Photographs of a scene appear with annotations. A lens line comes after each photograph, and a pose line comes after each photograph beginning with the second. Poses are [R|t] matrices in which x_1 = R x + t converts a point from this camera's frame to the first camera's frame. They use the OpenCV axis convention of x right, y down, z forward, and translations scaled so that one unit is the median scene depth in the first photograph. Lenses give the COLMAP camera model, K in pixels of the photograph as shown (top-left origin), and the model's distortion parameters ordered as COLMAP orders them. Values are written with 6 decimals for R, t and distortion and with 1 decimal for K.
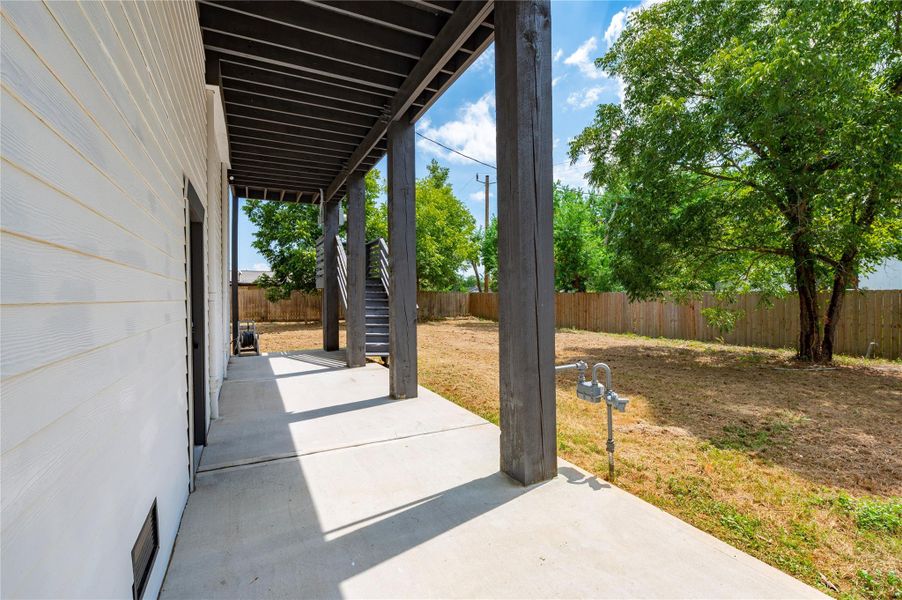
lens RADIAL K [[408.1, 0, 452.6], [0, 408.1, 297.4], [0, 0, 1]] dist [-0.019842, 0.000706]
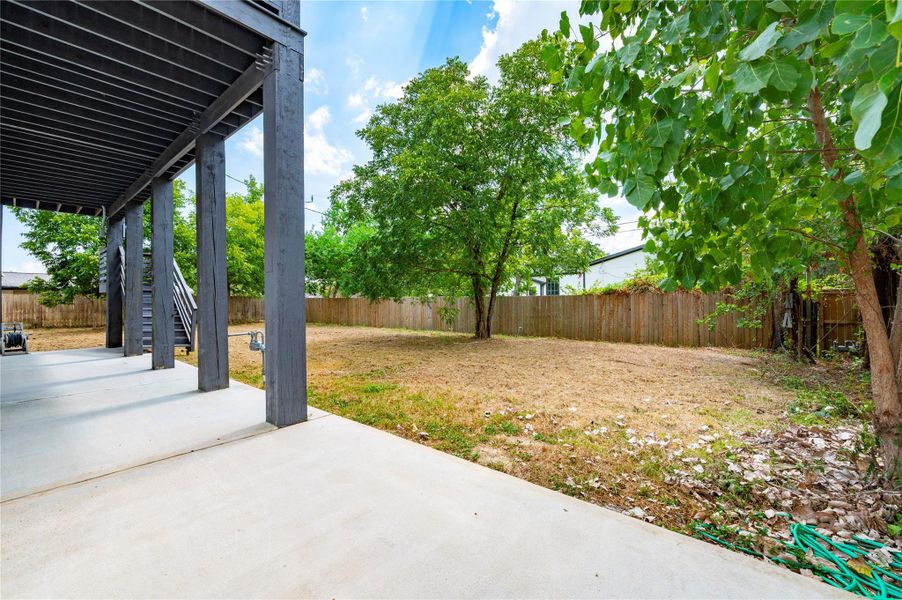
lens RADIAL K [[373.3, 0, 451.1], [0, 373.3, 297.0], [0, 0, 1]] dist [-0.006970, -0.000766]
pose [[0.919060, 0.002869, 0.394106, 0.083586], [0.003579, 0.999871, -0.015627, 0.004785], [-0.394100, 0.015773, 0.918932, -0.171526]]
